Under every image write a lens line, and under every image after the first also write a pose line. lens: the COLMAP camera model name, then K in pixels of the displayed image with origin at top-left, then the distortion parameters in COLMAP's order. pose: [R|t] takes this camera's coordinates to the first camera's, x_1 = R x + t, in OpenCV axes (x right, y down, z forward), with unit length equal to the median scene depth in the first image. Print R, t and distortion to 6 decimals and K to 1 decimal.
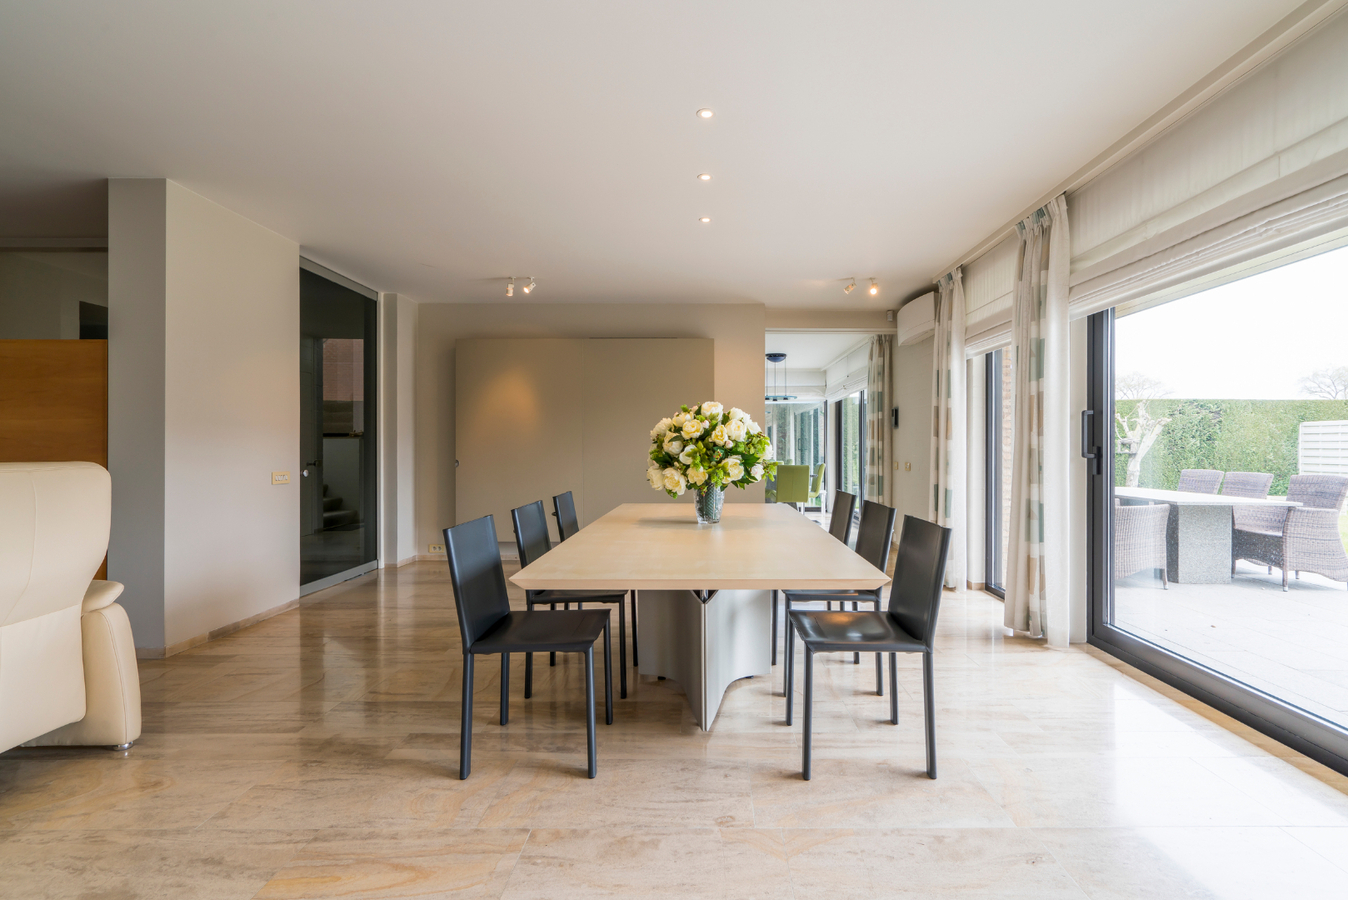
lens RADIAL K [[630.6, 0, 679.2], [0, 630.6, 443.7], [0, 0, 1]] dist [-0.000733, -0.000200]
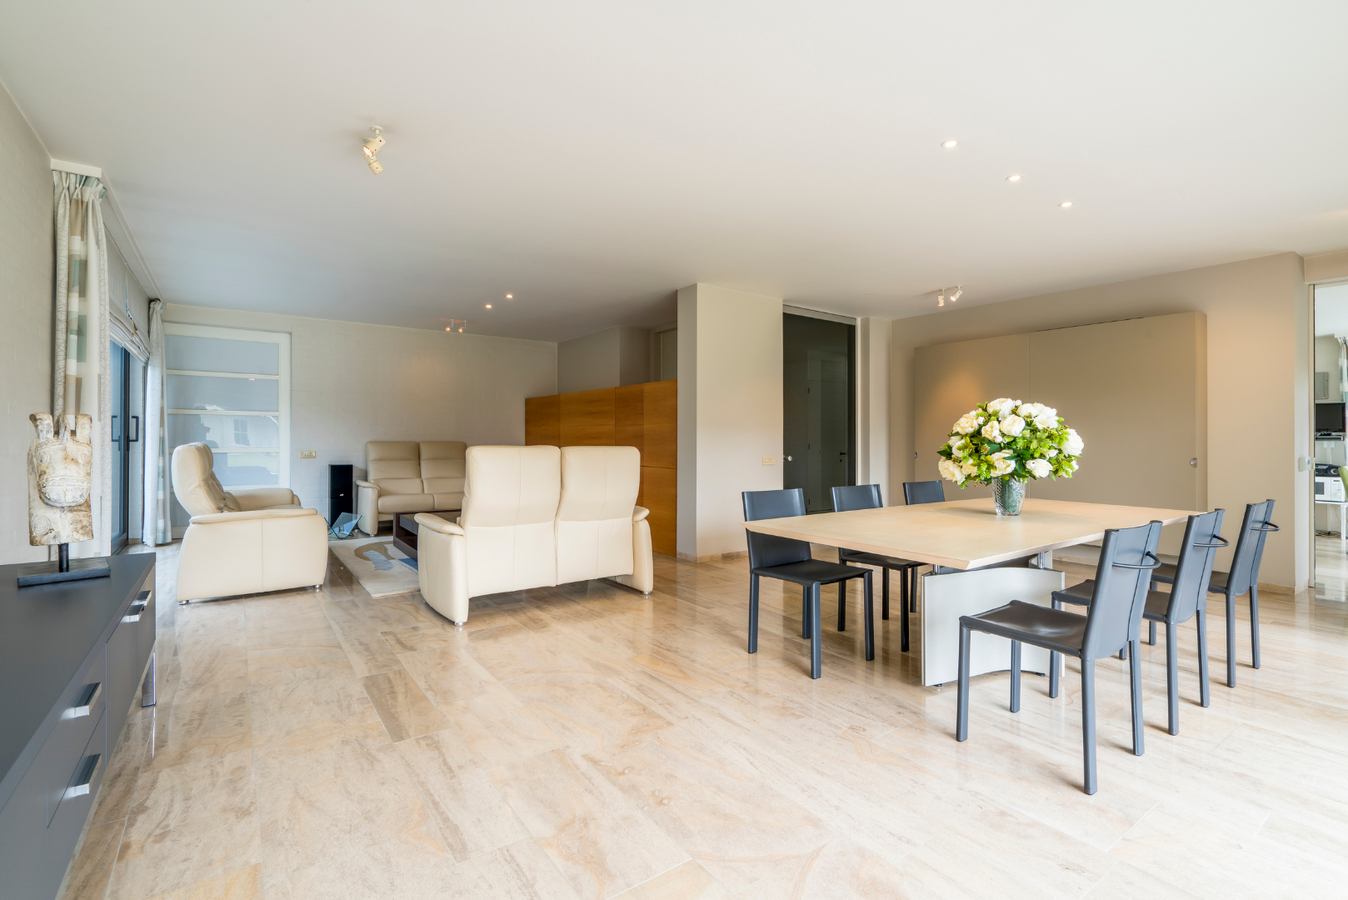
lens RADIAL K [[602.6, 0, 677.6], [0, 602.6, 445.7], [0, 0, 1]] dist [0.000638, 0.000078]
pose [[0.596234, 0.014081, -0.802687, 0.567893], [-0.004063, 0.999886, 0.014522, -0.001109], [0.802800, -0.005397, 0.596223, -0.023414]]
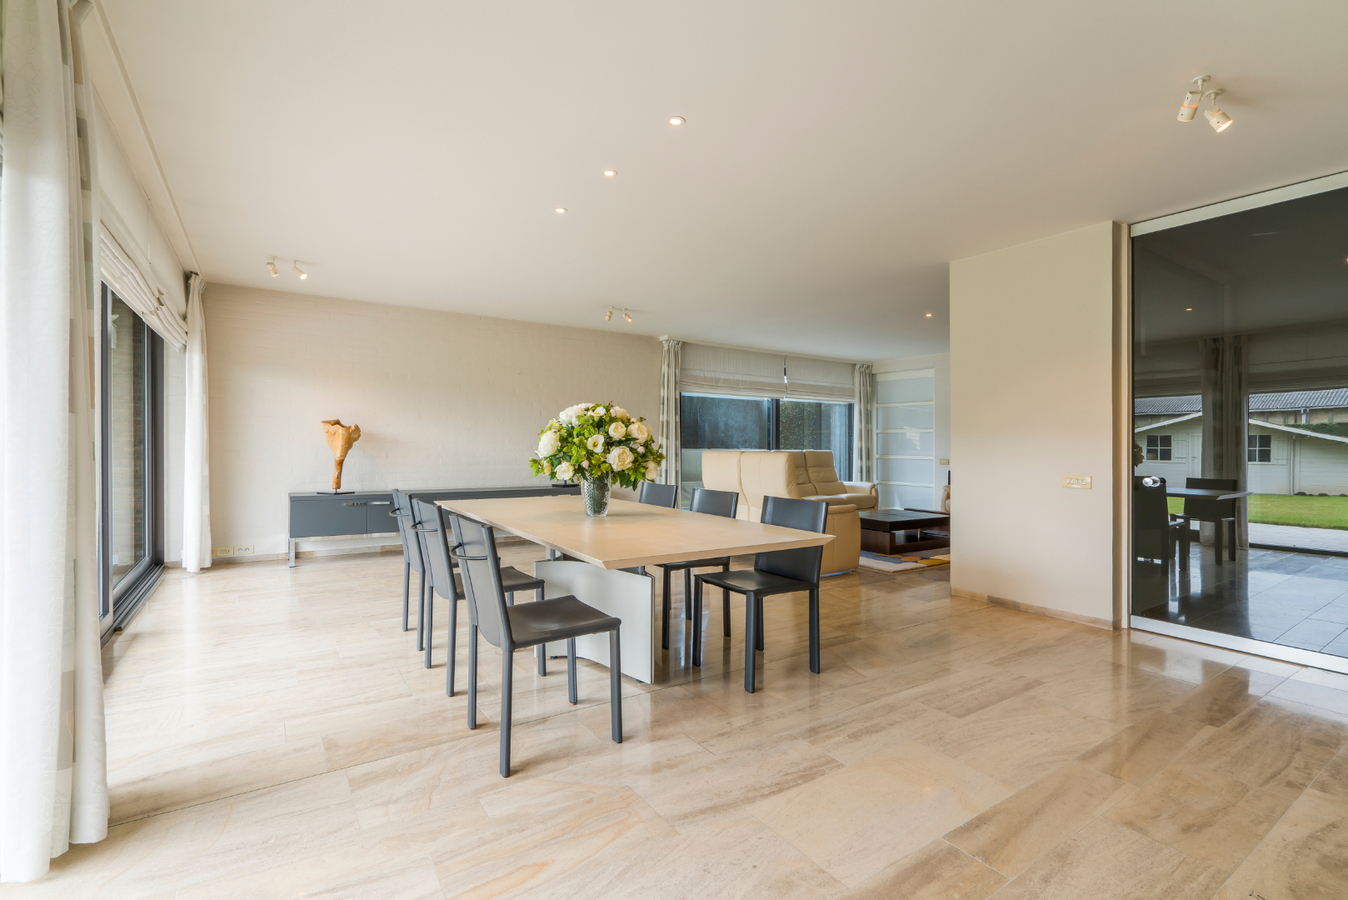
lens RADIAL K [[602.6, 0, 677.6], [0, 602.6, 445.7], [0, 0, 1]] dist [0.000638, 0.000078]
pose [[-0.811935, -0.004881, -0.583728, 0.578328], [-0.004167, 0.999988, -0.002565, 0.014395], [0.583733, 0.000350, -0.811946, 2.108644]]
